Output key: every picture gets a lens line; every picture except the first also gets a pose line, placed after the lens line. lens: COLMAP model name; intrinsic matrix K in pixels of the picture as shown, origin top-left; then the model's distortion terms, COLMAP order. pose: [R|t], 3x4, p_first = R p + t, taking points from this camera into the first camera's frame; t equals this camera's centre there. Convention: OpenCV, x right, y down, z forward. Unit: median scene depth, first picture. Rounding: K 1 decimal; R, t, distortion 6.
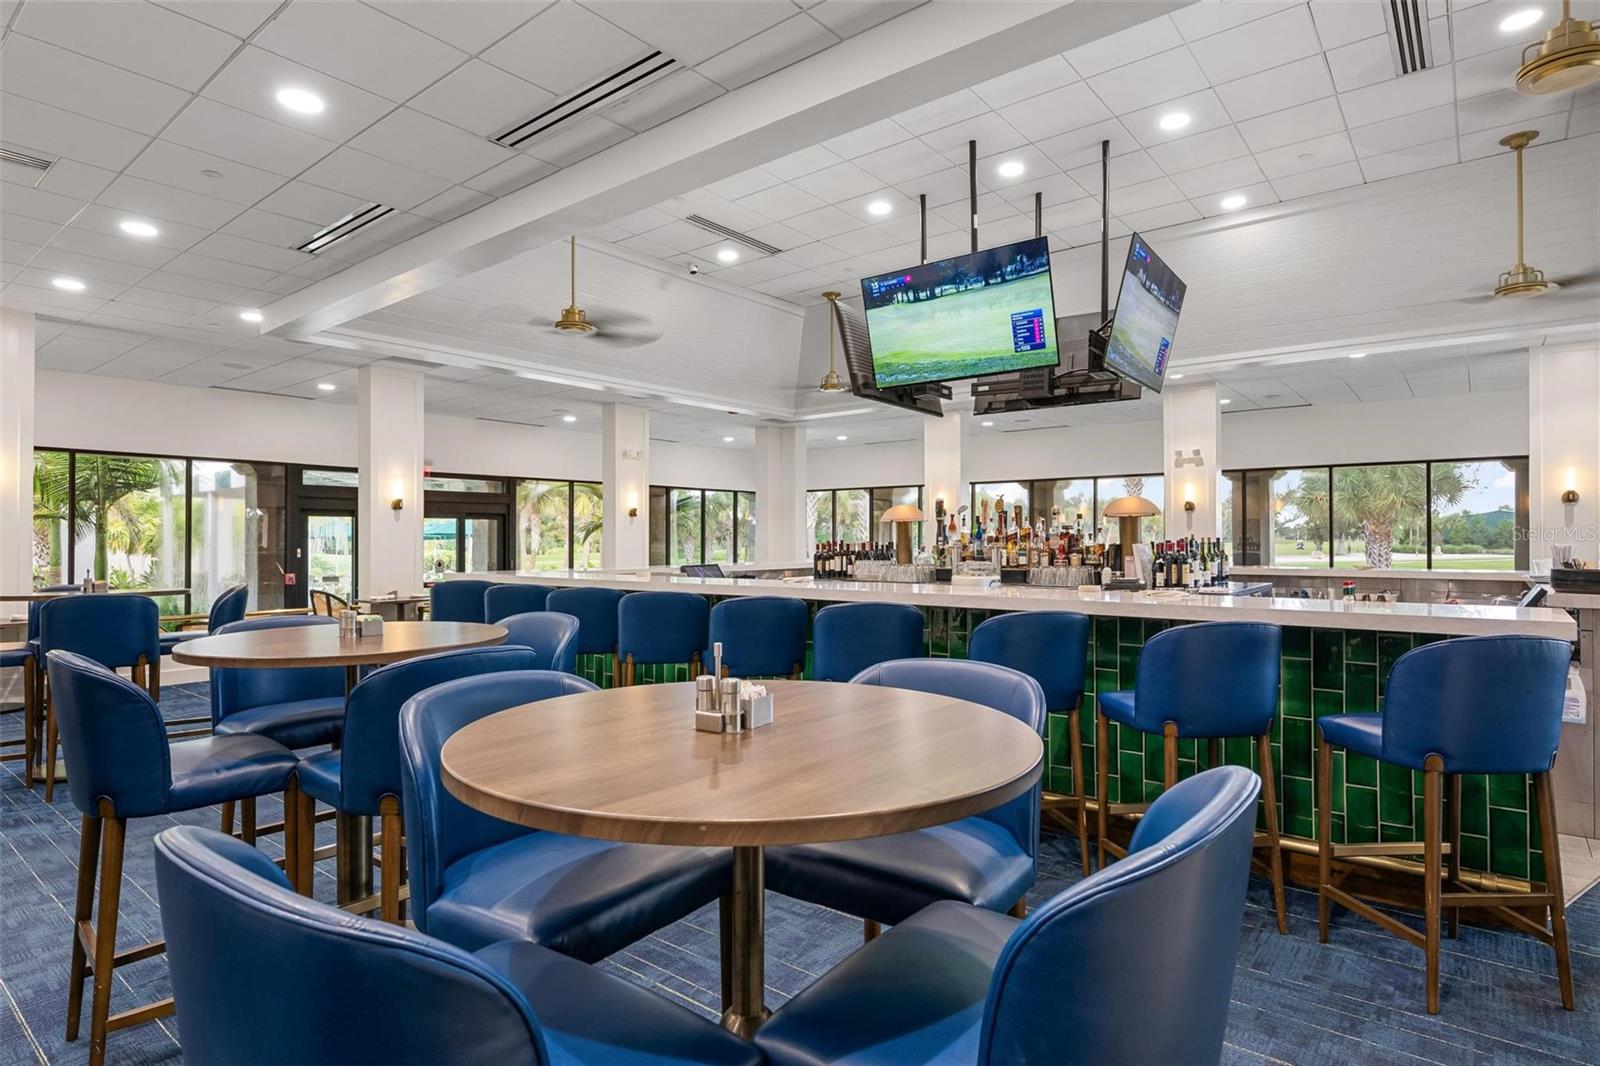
lens RADIAL K [[848.8, 0, 800.0], [0, 848.8, 533.0], [0, 0, 1]] dist [-0.000350, -0.000312]
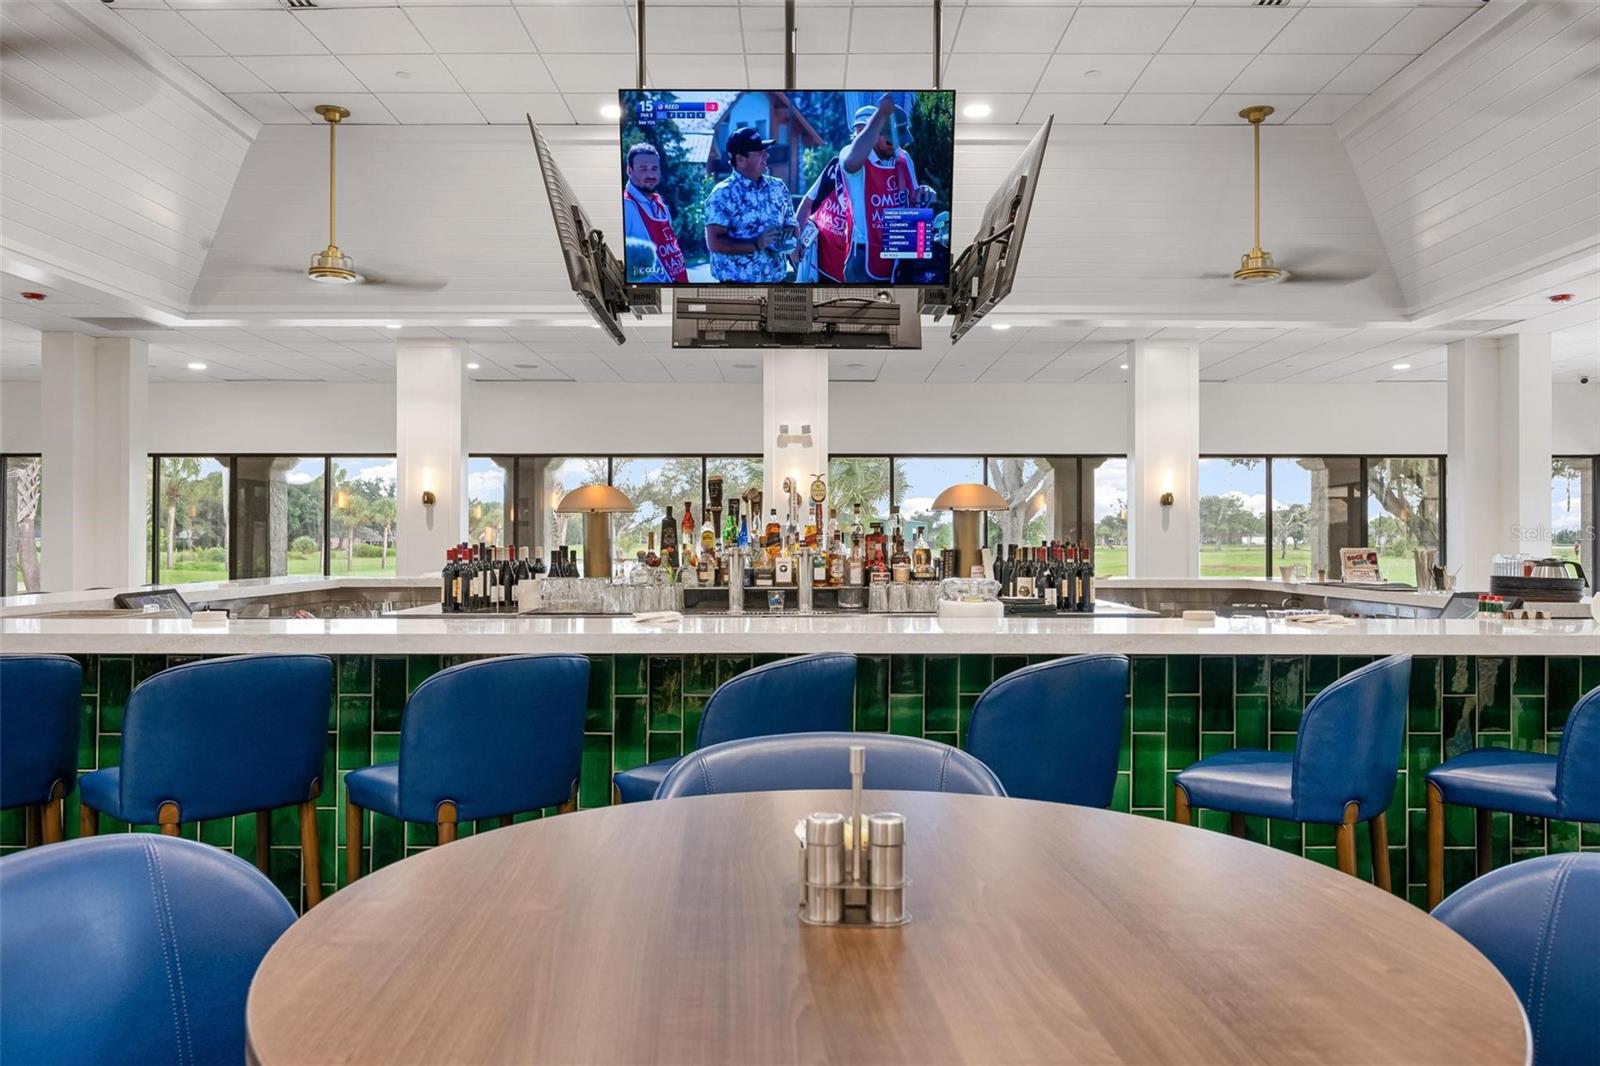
lens RADIAL K [[1157.8, 0, 800.0], [0, 1157.8, 533.0], [0, 0, 1]] dist [-0.001615, -0.002259]
pose [[0.780686, 0.007773, 0.624875, -0.273562], [-0.008311, 0.999963, -0.002056, 0.001901], [-0.624868, -0.003589, 0.780722, 0.266071]]
